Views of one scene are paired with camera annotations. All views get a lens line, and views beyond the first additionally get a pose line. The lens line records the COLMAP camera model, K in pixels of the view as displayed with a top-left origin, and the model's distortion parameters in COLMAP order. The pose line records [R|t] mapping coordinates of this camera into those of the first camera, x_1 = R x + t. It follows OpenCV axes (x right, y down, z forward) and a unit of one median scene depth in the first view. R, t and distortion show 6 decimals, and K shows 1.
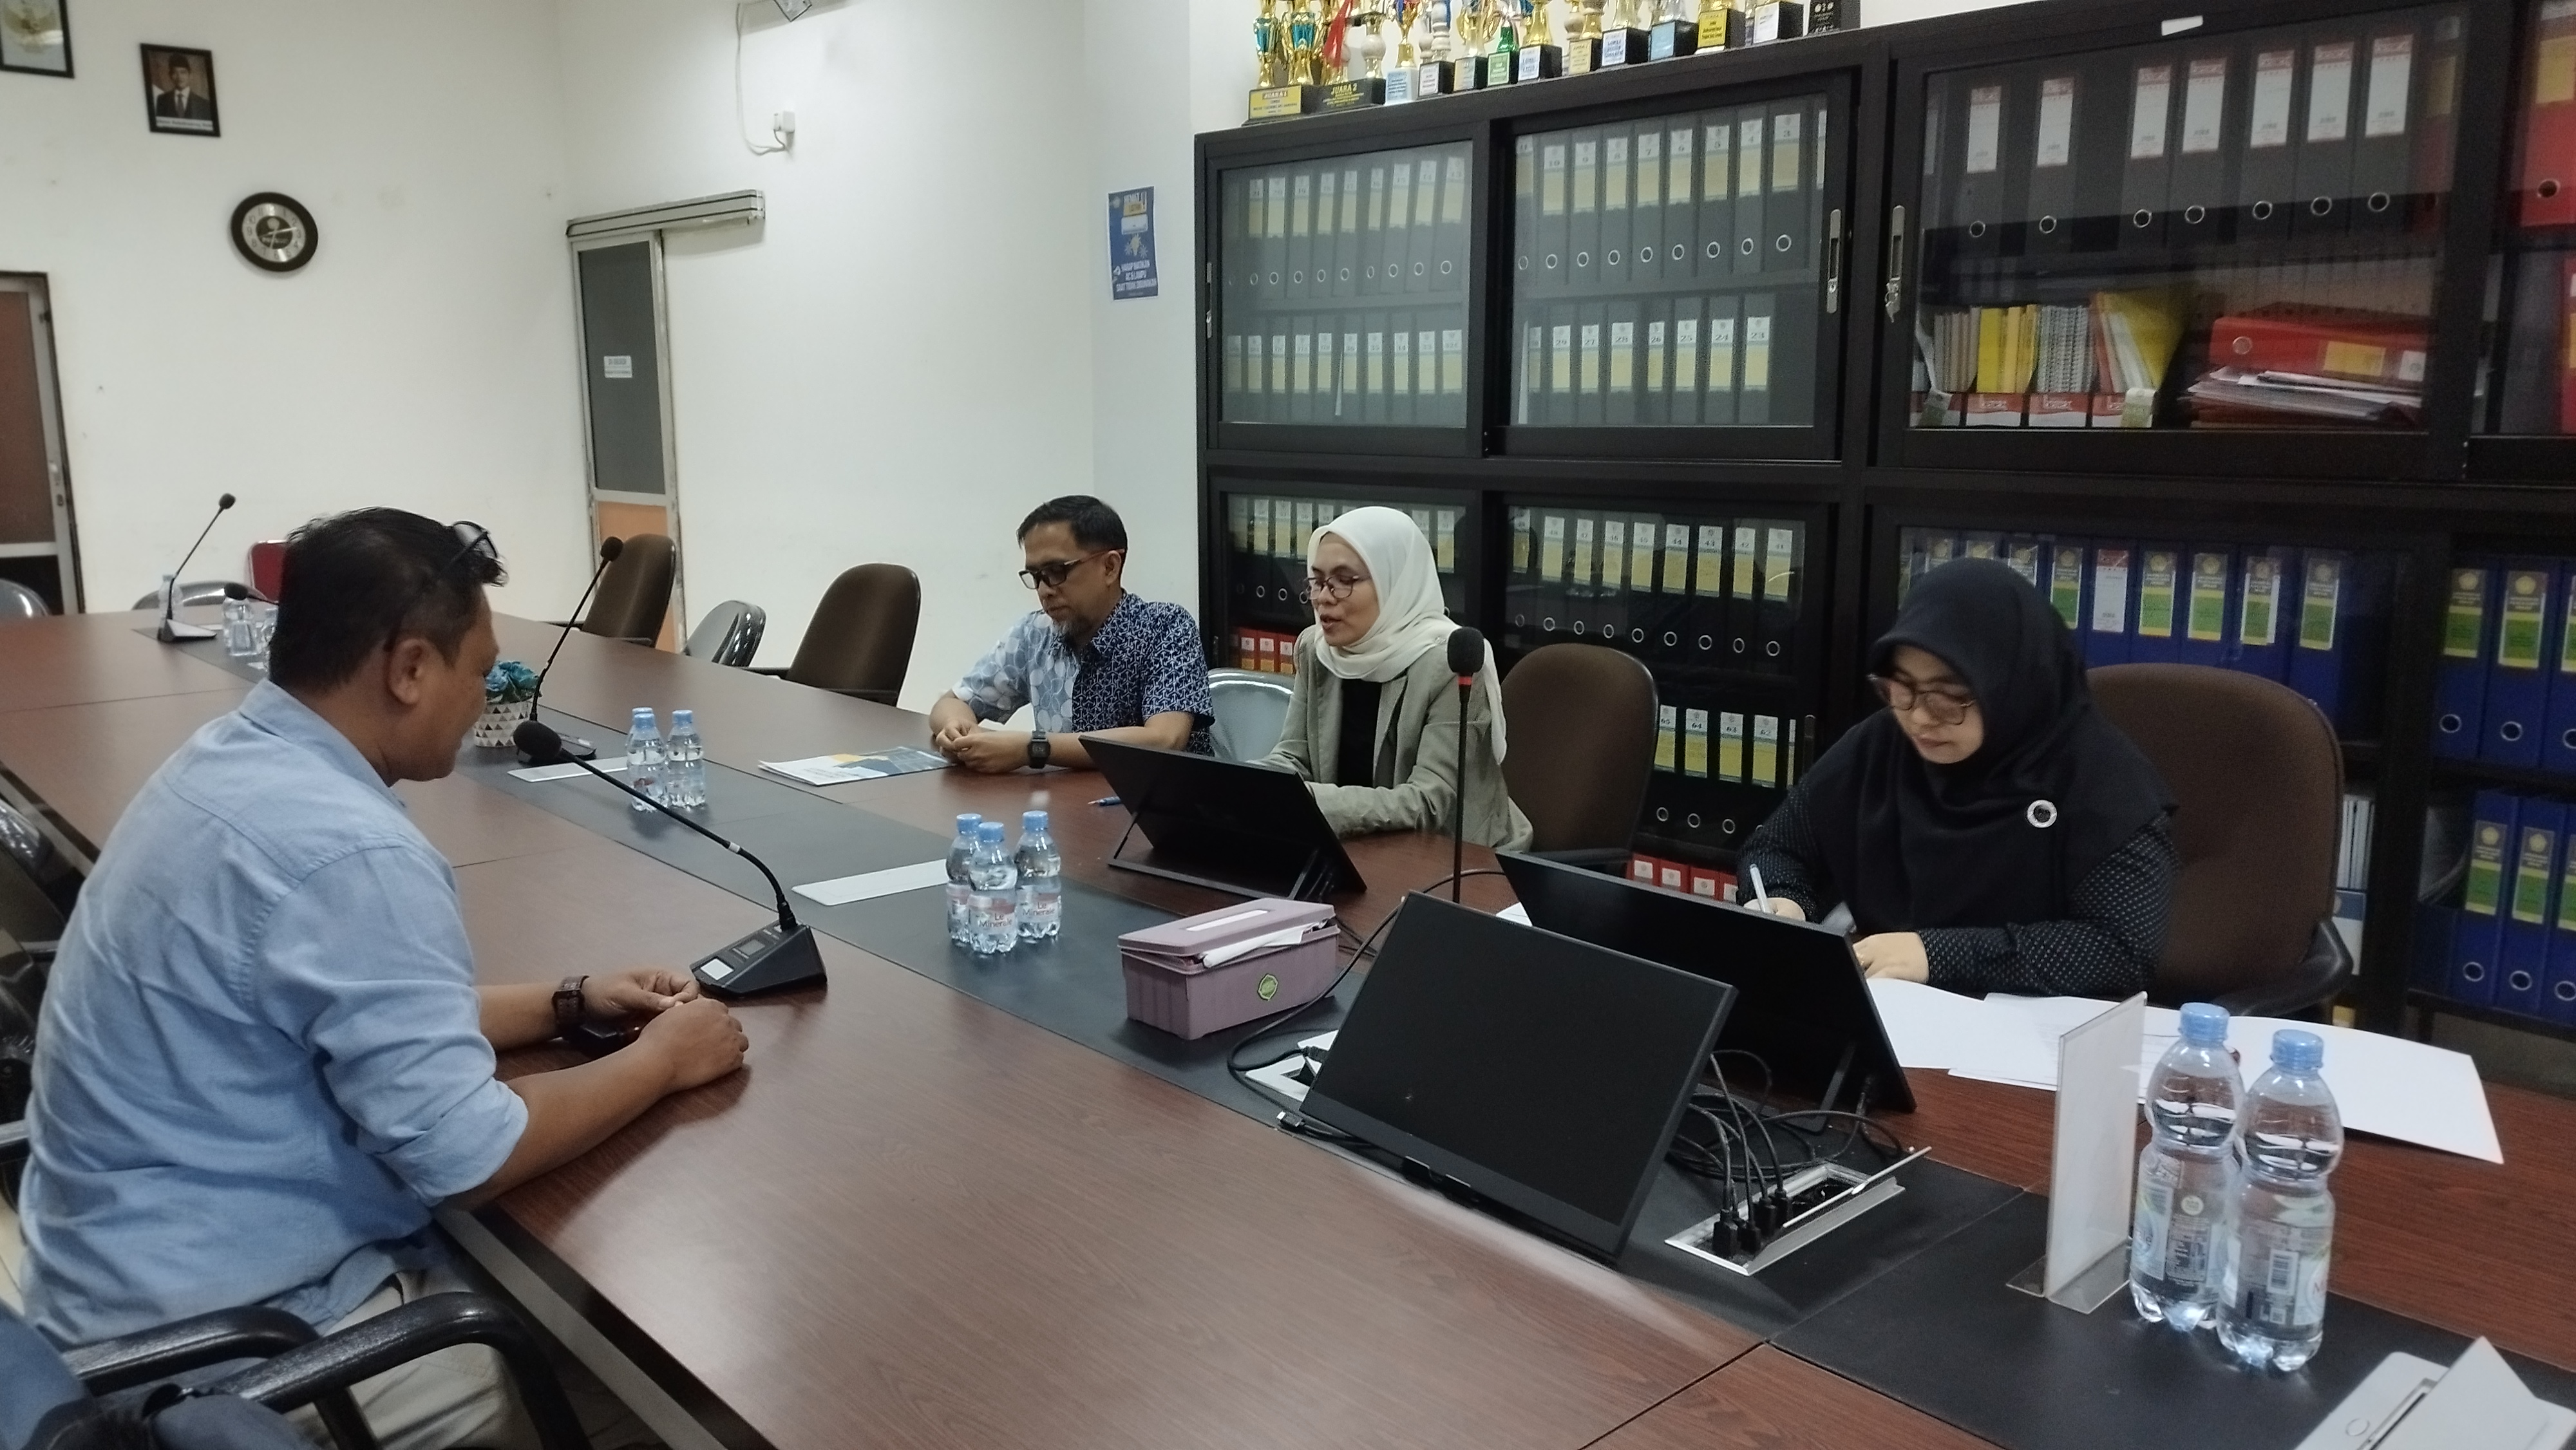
lens RADIAL K [[1836.0, 0, 1296.3], [0, 1836.0, 725.3], [0, 0, 1]] dist [0.028233, -0.025673]
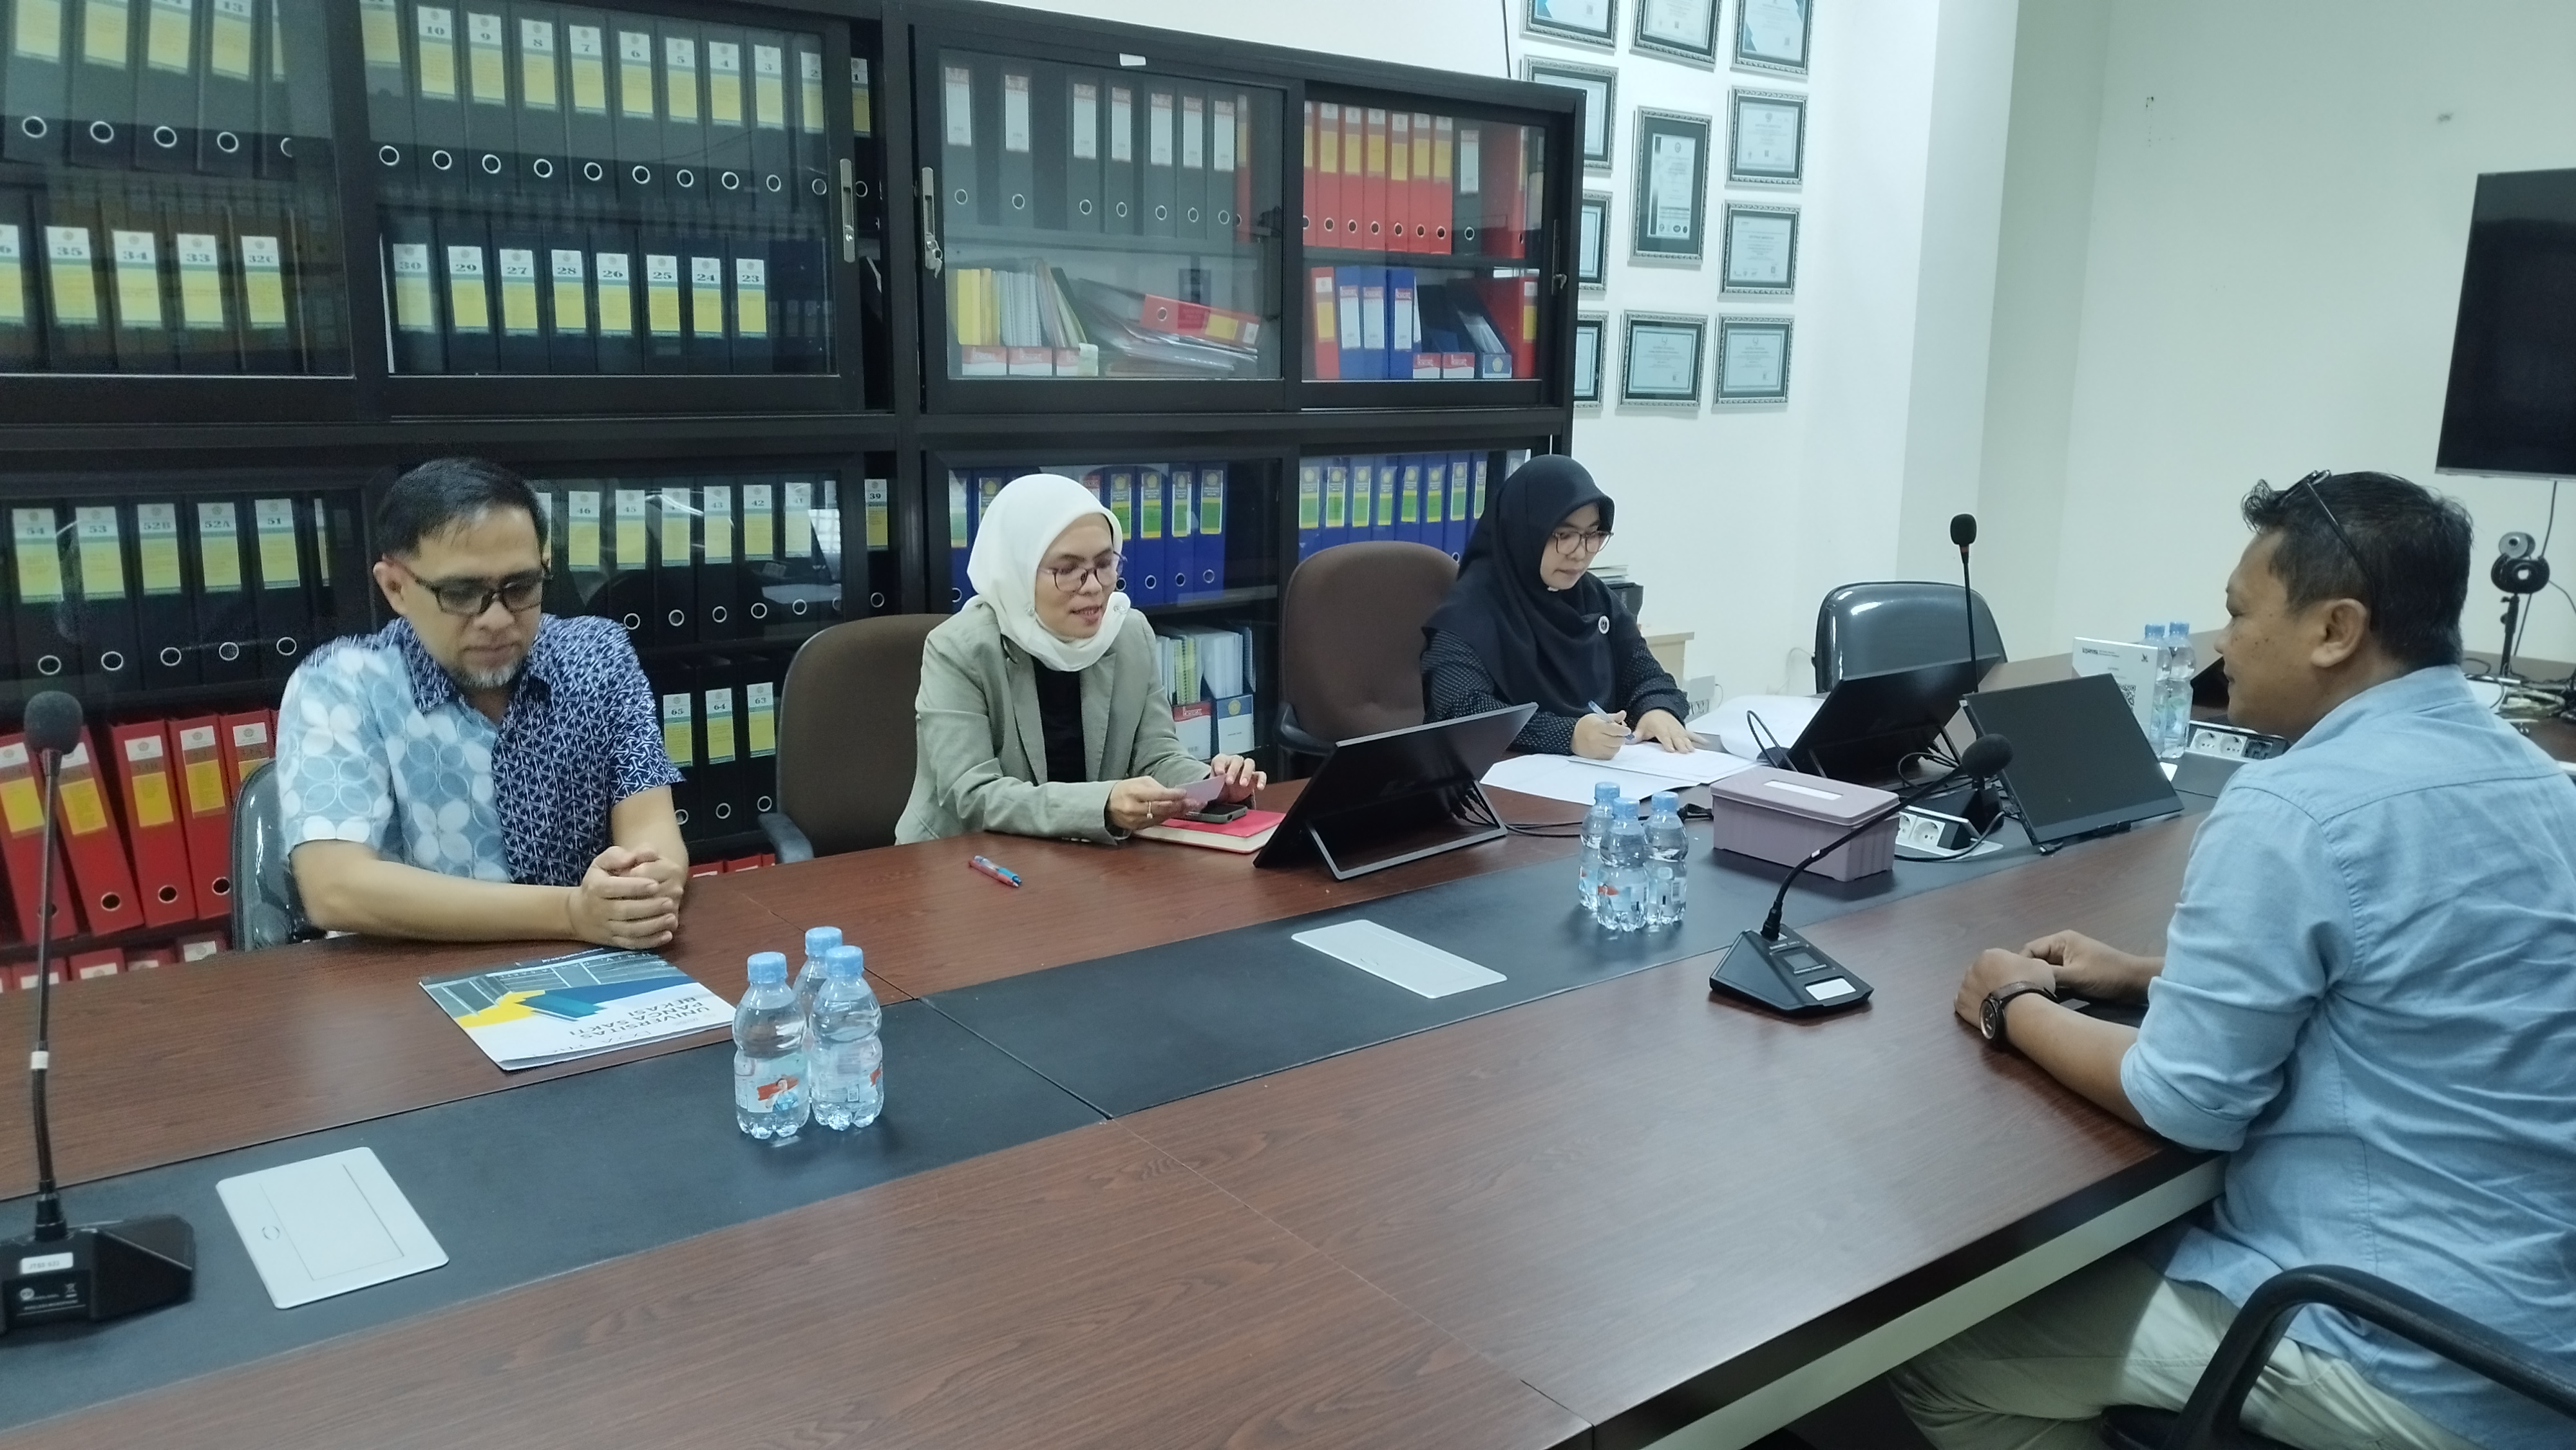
lens RADIAL K [[1836.0, 0, 1296.3], [0, 1836.0, 725.3], [0, 0, 1]] dist [0.028233, -0.025673]
pose [[0.066715, -0.192419, 0.979042, -0.659726], [0.161044, 0.970440, 0.179754, -0.110205], [-0.984690, 0.145677, 0.095731, 0.643683]]
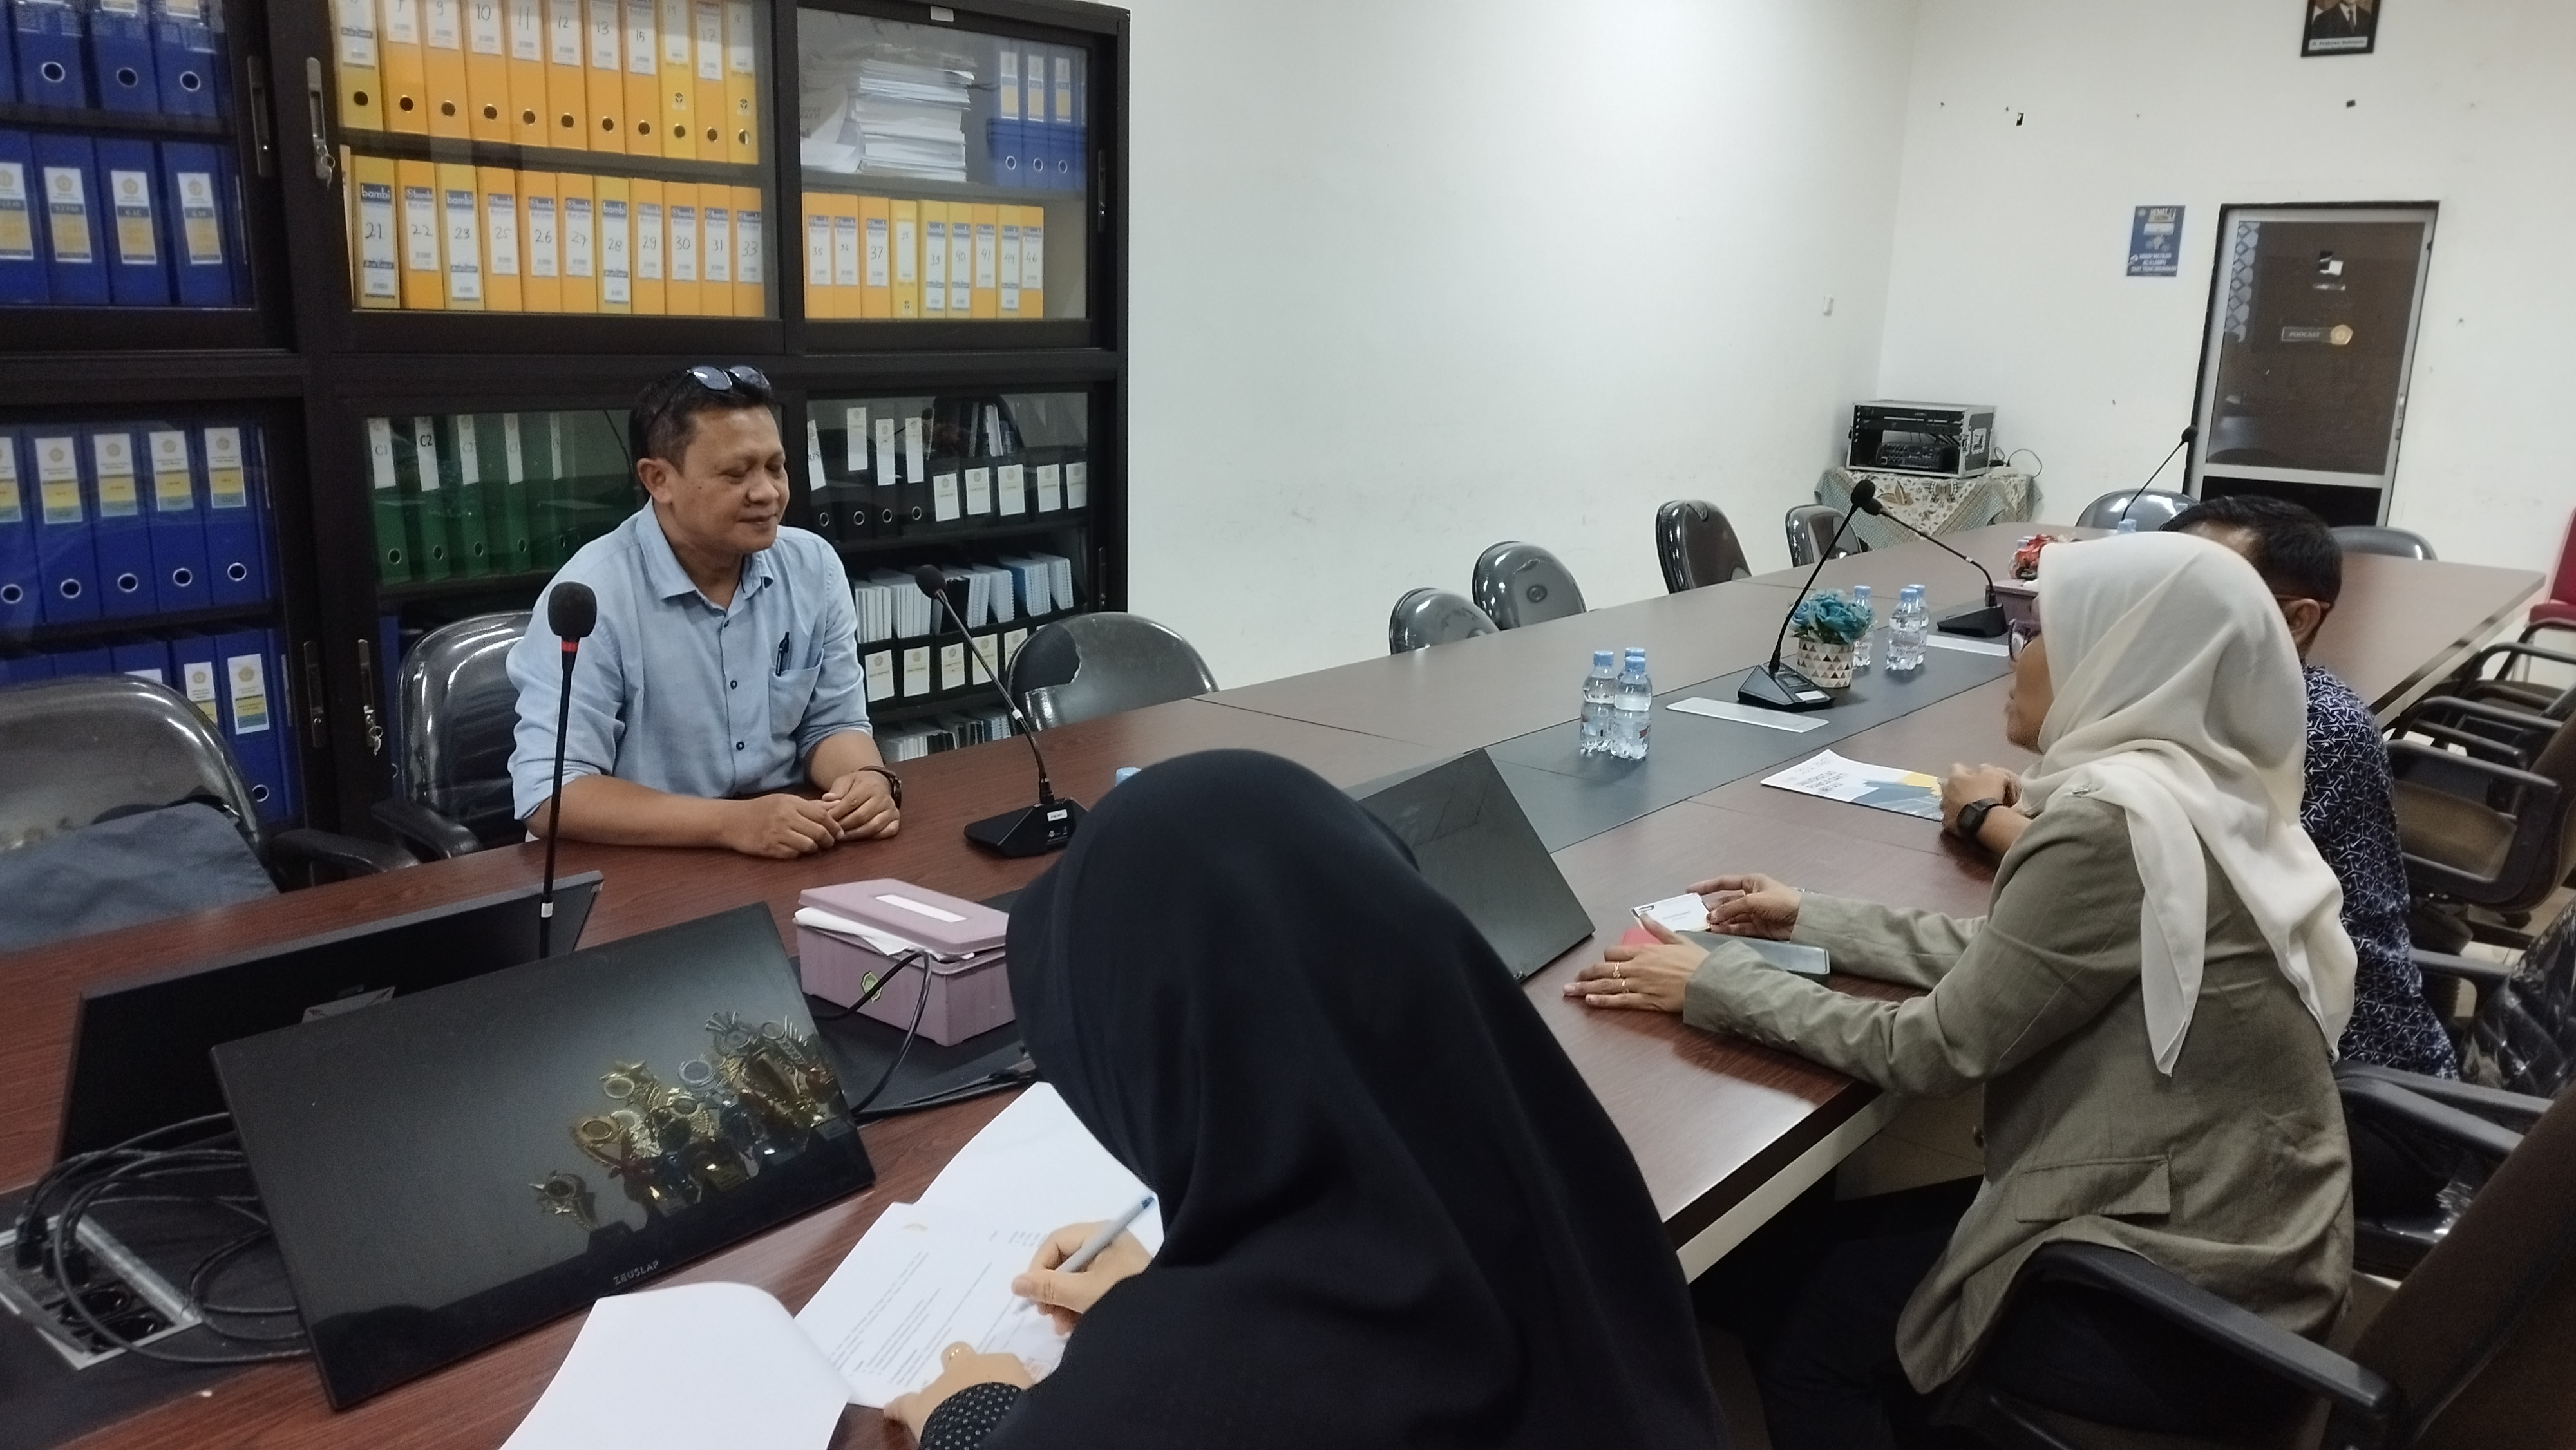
lens RADIAL K [[1832.0, 0, 1288.8], [0, 1832.0, 717.9], [0, 0, 1]] dist [0.021212, -0.015912]
pose [[0.138720, 0.226675, -0.964041, 0.441450], [-0.200859, 0.959660, 0.196743, -0.098677], [0.969749, 0.166344, 0.178654, 0.531874]]
